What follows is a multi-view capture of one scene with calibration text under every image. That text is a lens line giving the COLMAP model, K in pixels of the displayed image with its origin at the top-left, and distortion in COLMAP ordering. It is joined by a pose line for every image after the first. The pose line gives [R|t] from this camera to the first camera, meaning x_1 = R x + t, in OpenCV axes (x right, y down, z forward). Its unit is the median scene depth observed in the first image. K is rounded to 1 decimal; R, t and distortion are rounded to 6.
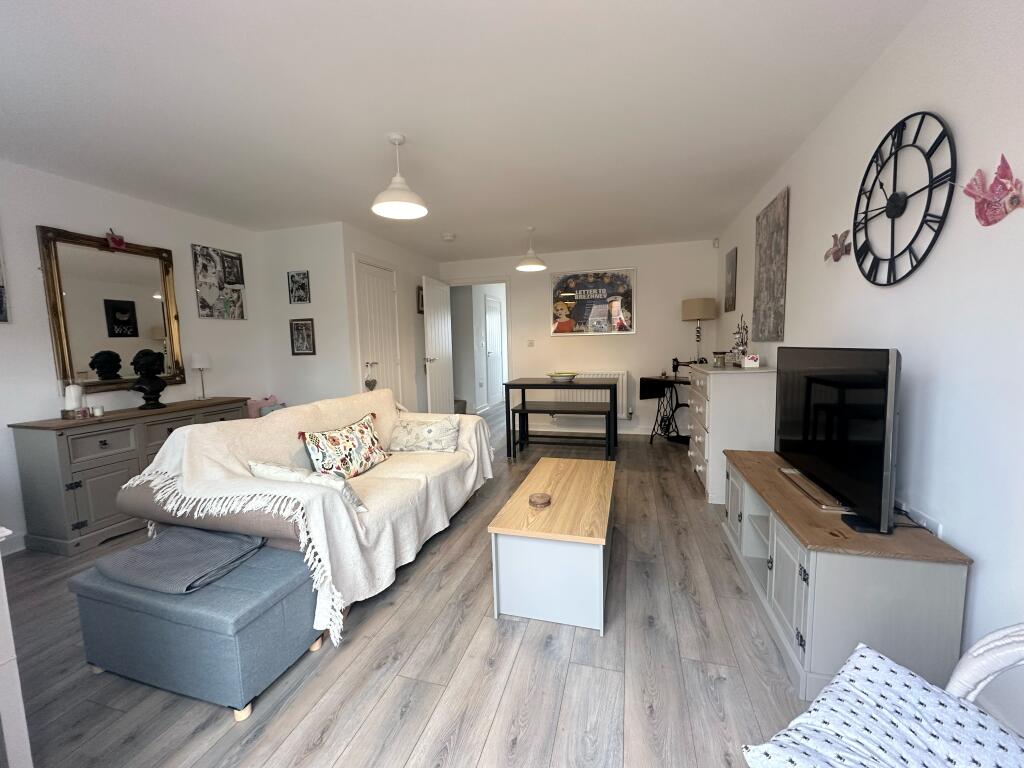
lens RADIAL K [[408.7, 0, 511.5], [0, 408.7, 384.3], [0, 0, 1]] dist [-0.004113, -0.000207]
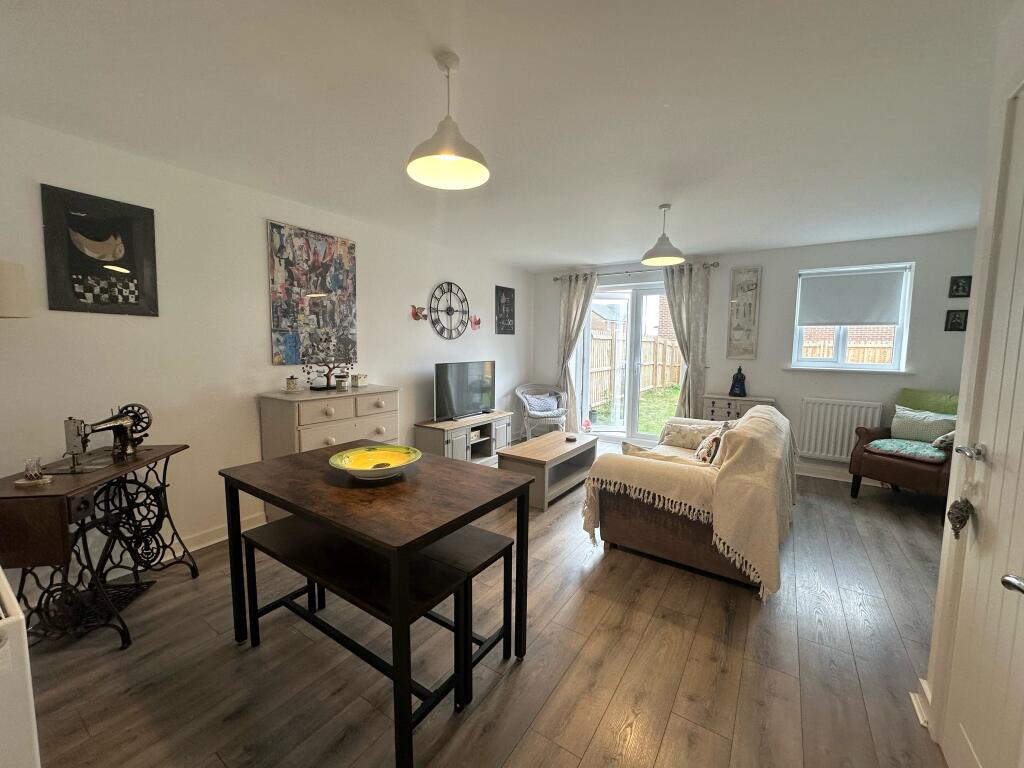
lens RADIAL K [[408.7, 0, 512.0], [0, 408.7, 383.6], [0, 0, 1]] dist [-0.004113, -0.000207]
pose [[-0.954095, -0.013673, 0.299192, -0.301255], [0.041976, 0.982993, 0.178781, -0.426397], [-0.296548, 0.183133, -0.937295, 3.541079]]
